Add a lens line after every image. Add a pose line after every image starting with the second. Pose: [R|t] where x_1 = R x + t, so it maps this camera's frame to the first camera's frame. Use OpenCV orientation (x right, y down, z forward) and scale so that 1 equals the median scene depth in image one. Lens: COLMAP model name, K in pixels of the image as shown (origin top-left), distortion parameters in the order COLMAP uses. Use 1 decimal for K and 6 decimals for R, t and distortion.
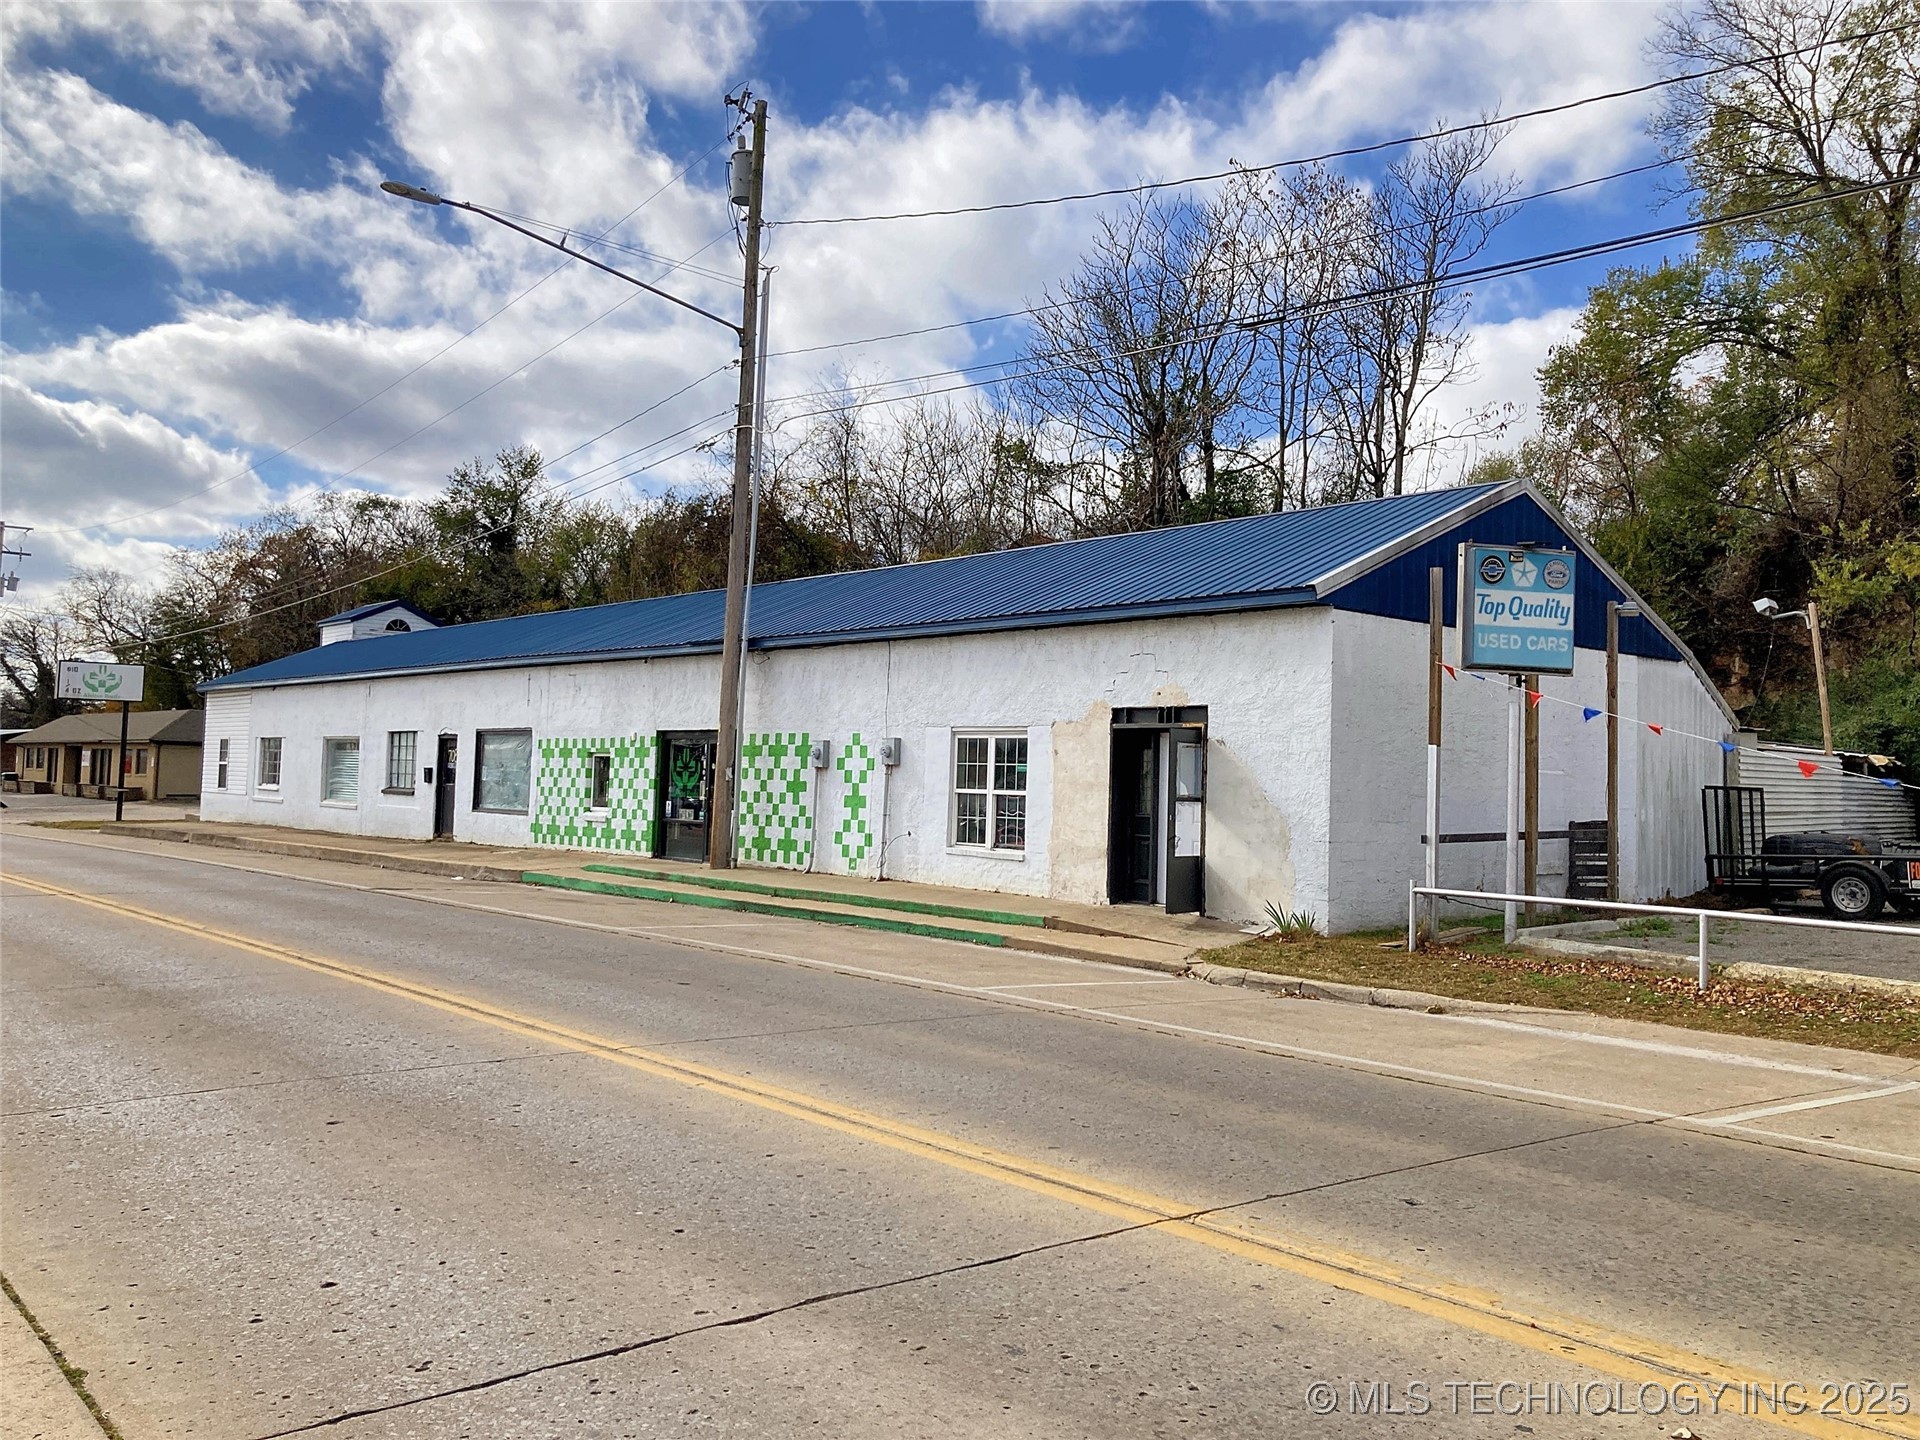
lens RADIAL K [[1555.7, 0, 952.7], [0, 1555.7, 679.5], [0, 0, 1]] dist [0.064852, -0.045145]
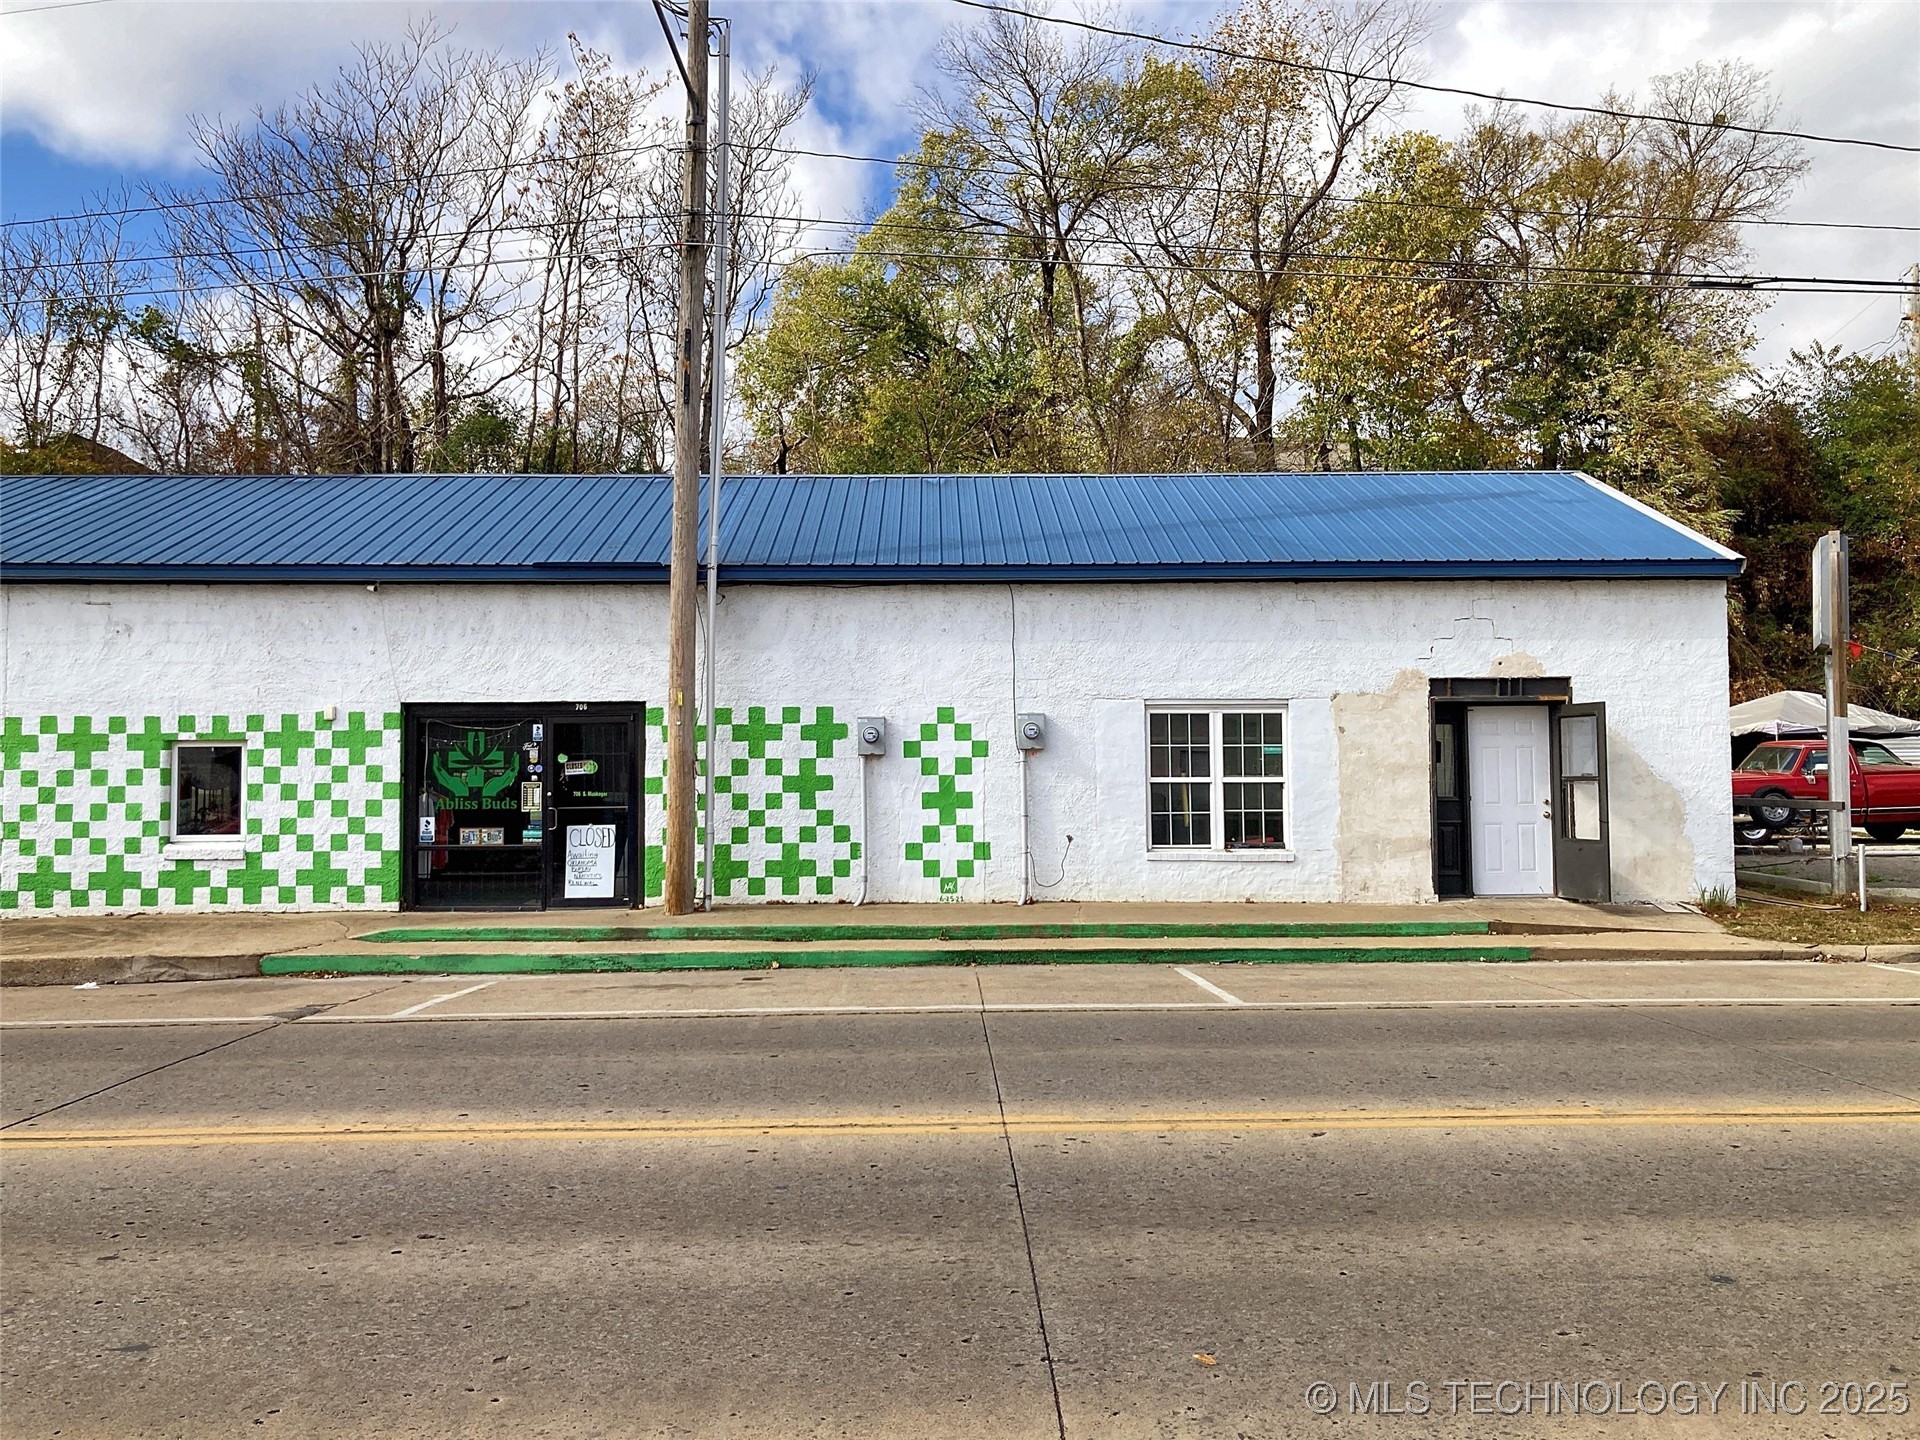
lens RADIAL K [[1451.9, 0, 959.9], [0, 1451.9, 664.2], [0, 0, 1]] dist [0.047452, -0.003955]
pose [[0.655448, 0.034277, 0.754462, -0.552023], [-0.025963, 0.999402, -0.022850, 0.028571], [-0.754794, -0.004611, 0.655946, 0.523310]]
